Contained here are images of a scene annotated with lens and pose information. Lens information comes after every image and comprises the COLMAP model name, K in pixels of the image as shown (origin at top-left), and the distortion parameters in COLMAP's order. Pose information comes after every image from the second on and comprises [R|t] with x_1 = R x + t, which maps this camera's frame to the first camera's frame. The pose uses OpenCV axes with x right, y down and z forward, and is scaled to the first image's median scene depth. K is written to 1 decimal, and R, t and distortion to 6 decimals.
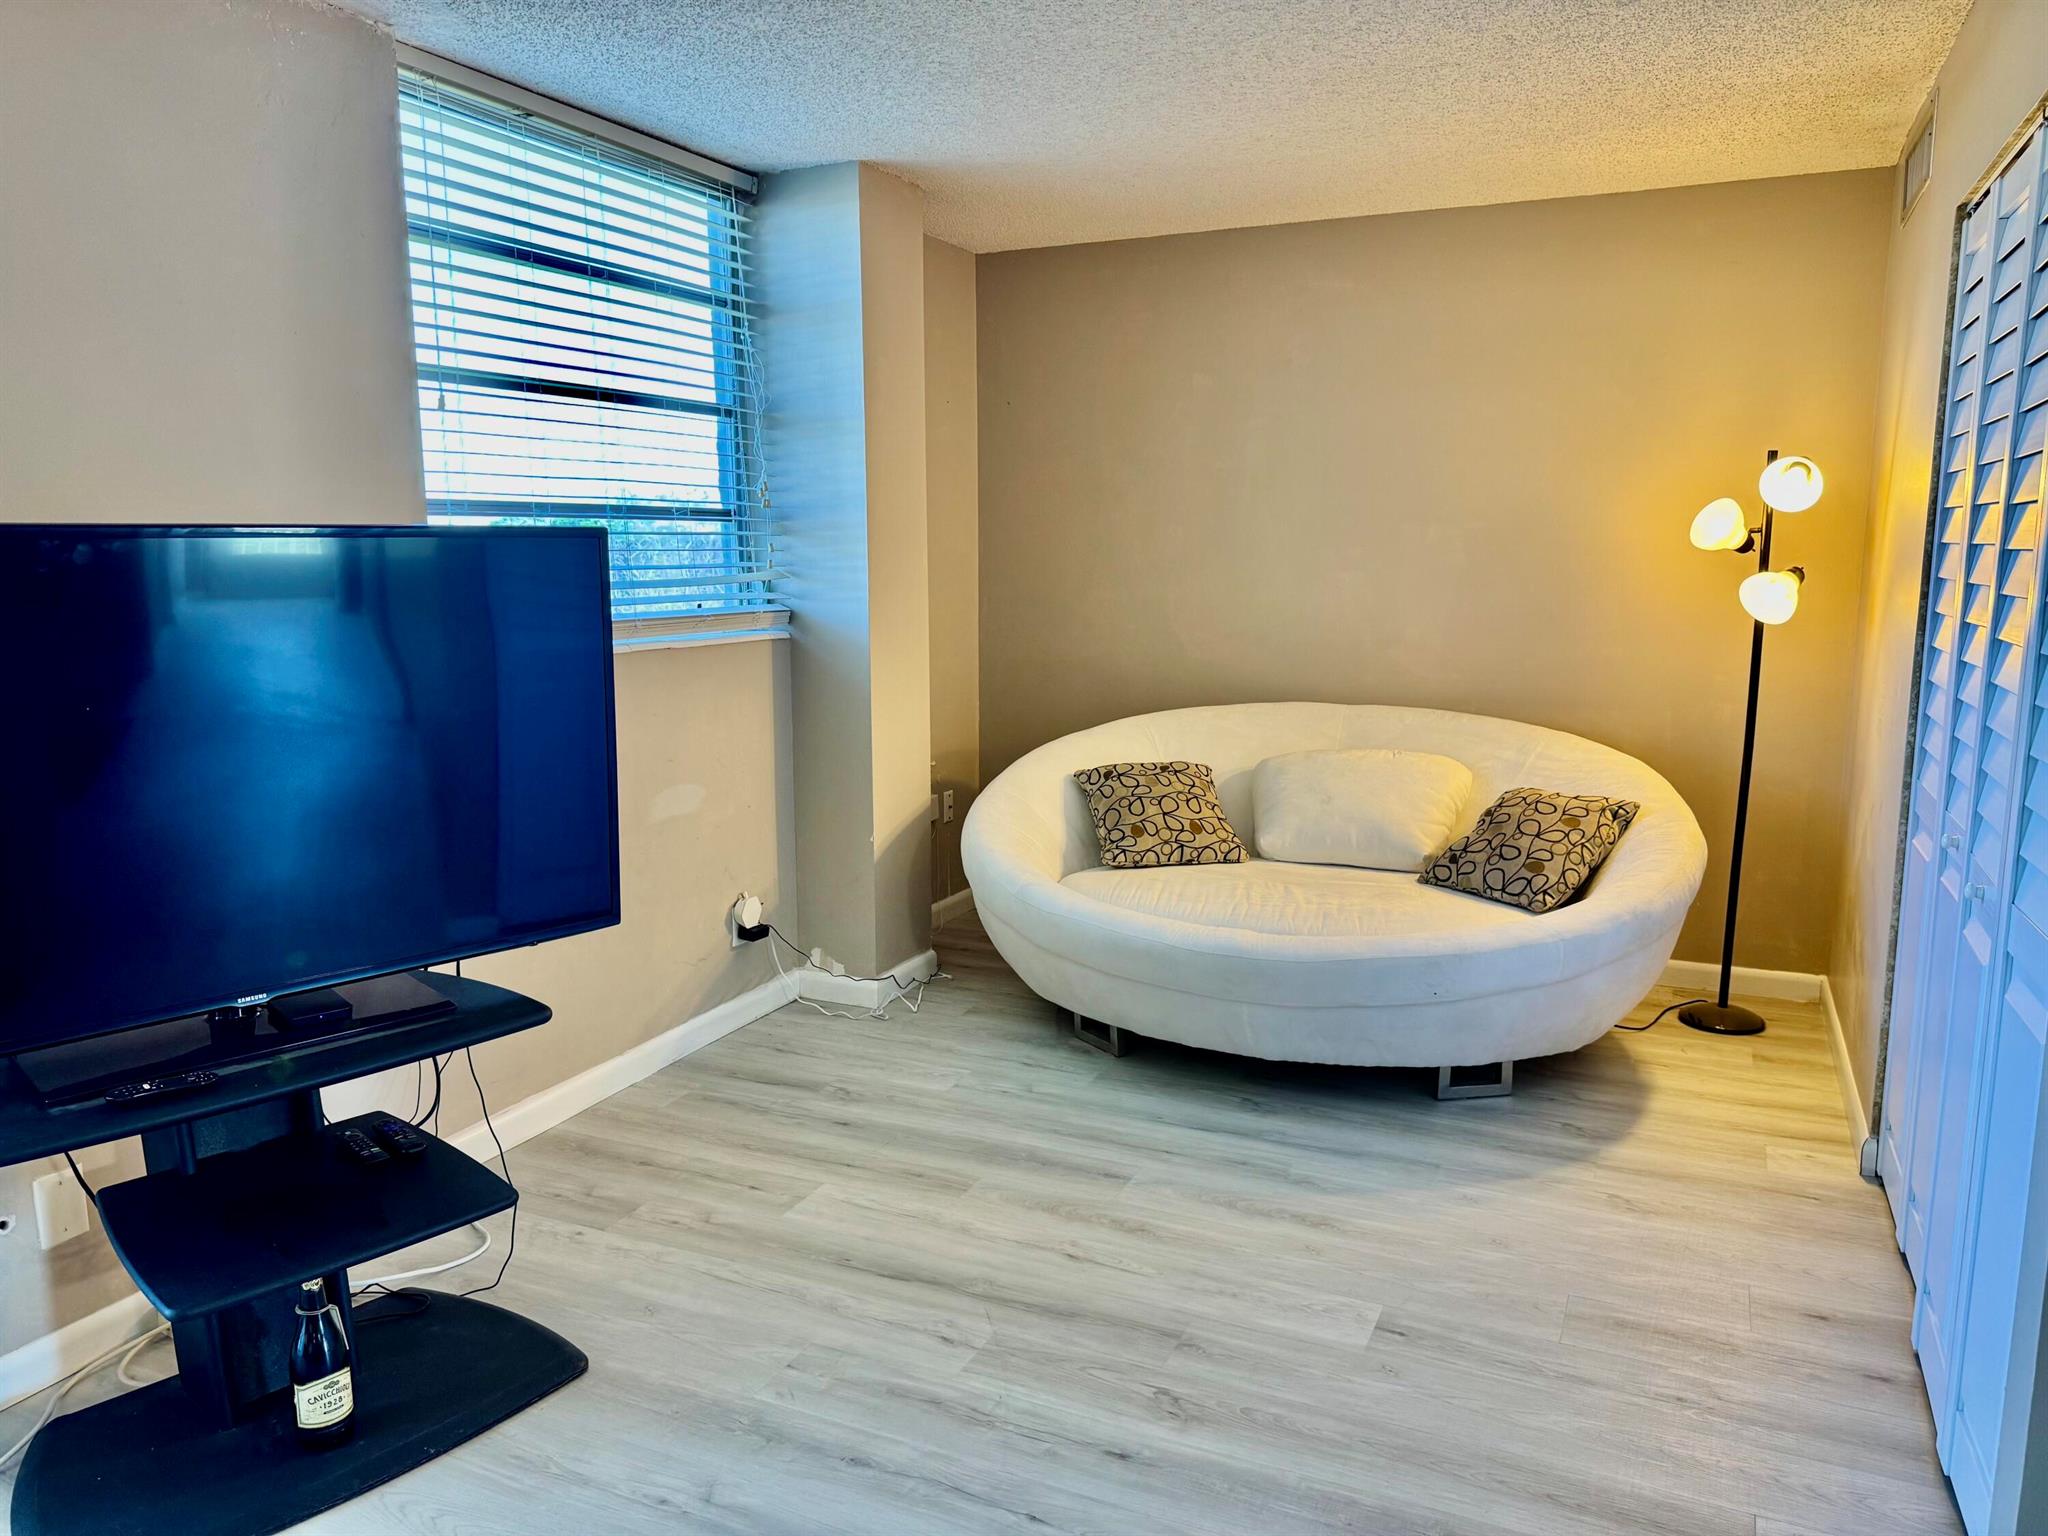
lens RADIAL K [[1448.2, 0, 1014.8], [0, 1448.2, 751.8], [0, 0, 1]] dist [0.049762, -0.068263]
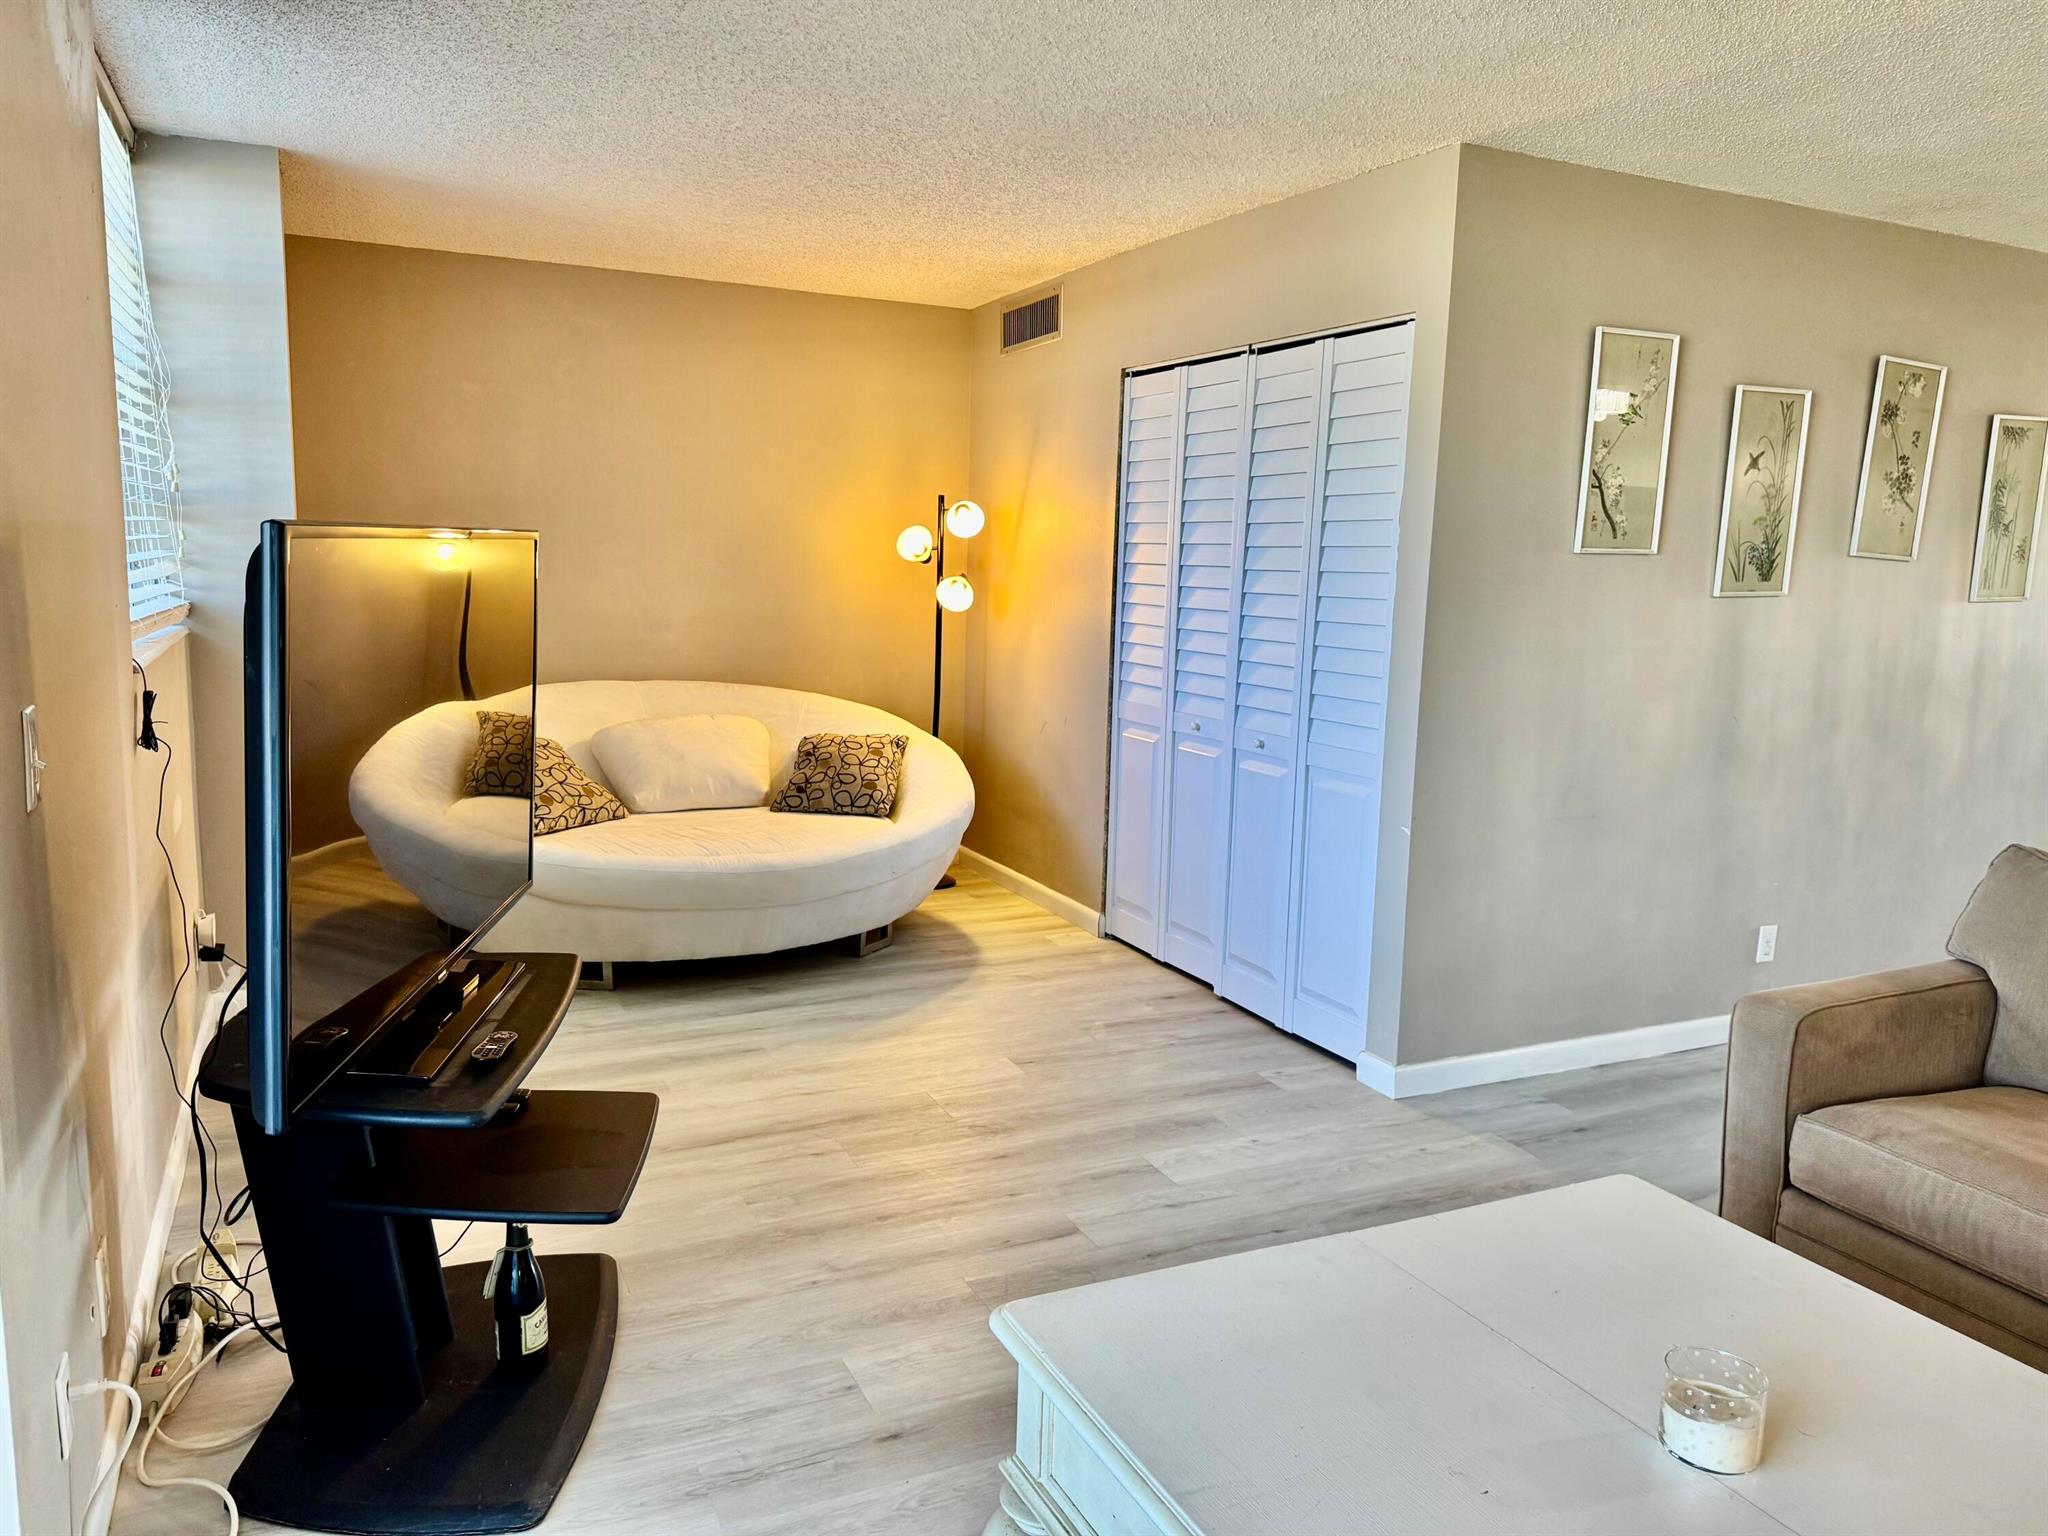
lens RADIAL K [[1448.2, 0, 1019.5], [0, 1448.2, 769.5], [0, 0, 1]] dist [0.049762, -0.068263]
pose [[0.625282, -0.094077, 0.774707, -0.635770], [0.080959, 0.995171, 0.055505, -0.002223], [-0.776188, 0.028013, 0.629879, 0.010874]]
